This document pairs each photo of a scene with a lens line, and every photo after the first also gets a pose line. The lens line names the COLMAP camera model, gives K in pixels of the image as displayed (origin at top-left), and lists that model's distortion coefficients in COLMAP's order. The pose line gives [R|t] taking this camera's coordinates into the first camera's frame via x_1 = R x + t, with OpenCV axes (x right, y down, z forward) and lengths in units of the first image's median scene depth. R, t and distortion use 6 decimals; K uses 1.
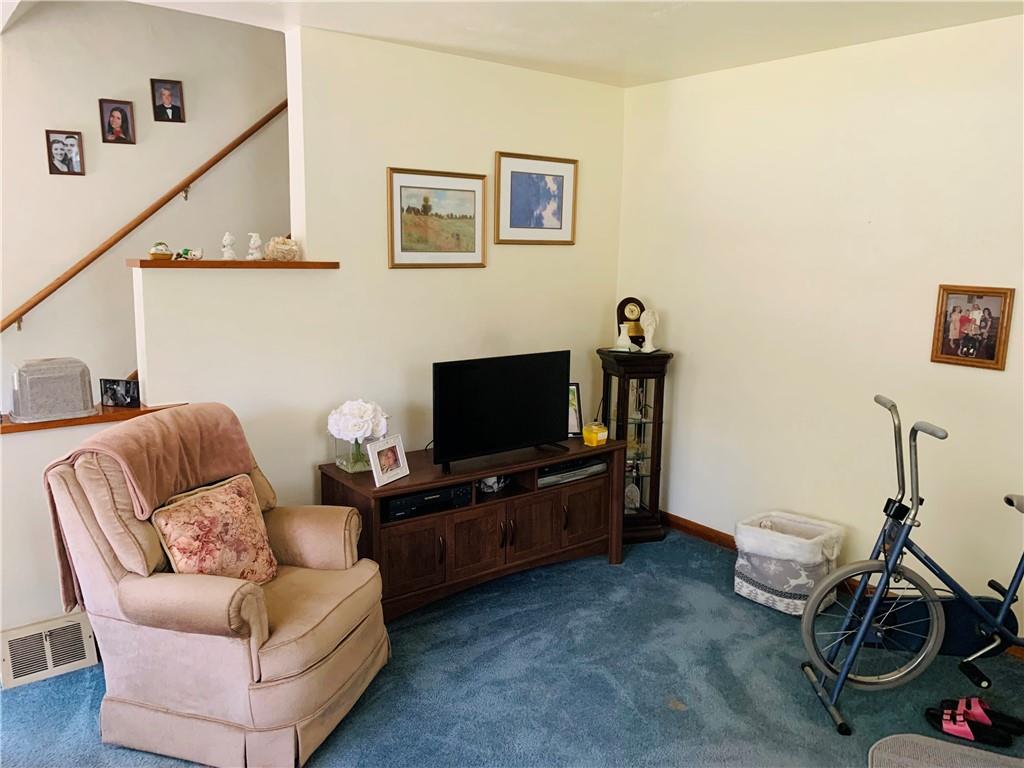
lens RADIAL K [[790.8, 0, 514.2], [0, 790.8, 384.6], [0, 0, 1]] dist [0.117742, -0.133834]
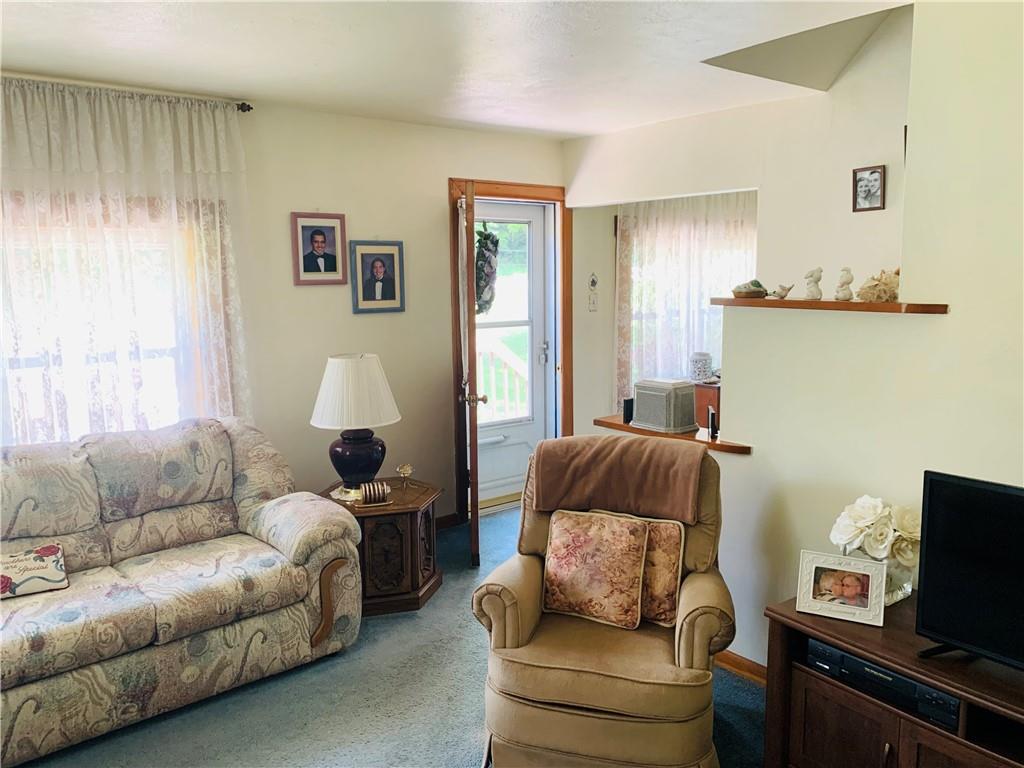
lens RADIAL K [[790.8, 0, 514.2], [0, 790.8, 384.6], [0, 0, 1]] dist [0.117742, -0.133834]
pose [[-0.011798, 0.129246, -0.991542, 0.515901], [-0.157125, 0.979053, 0.129487, -0.124151], [0.987508, 0.157323, 0.008757, 0.670662]]
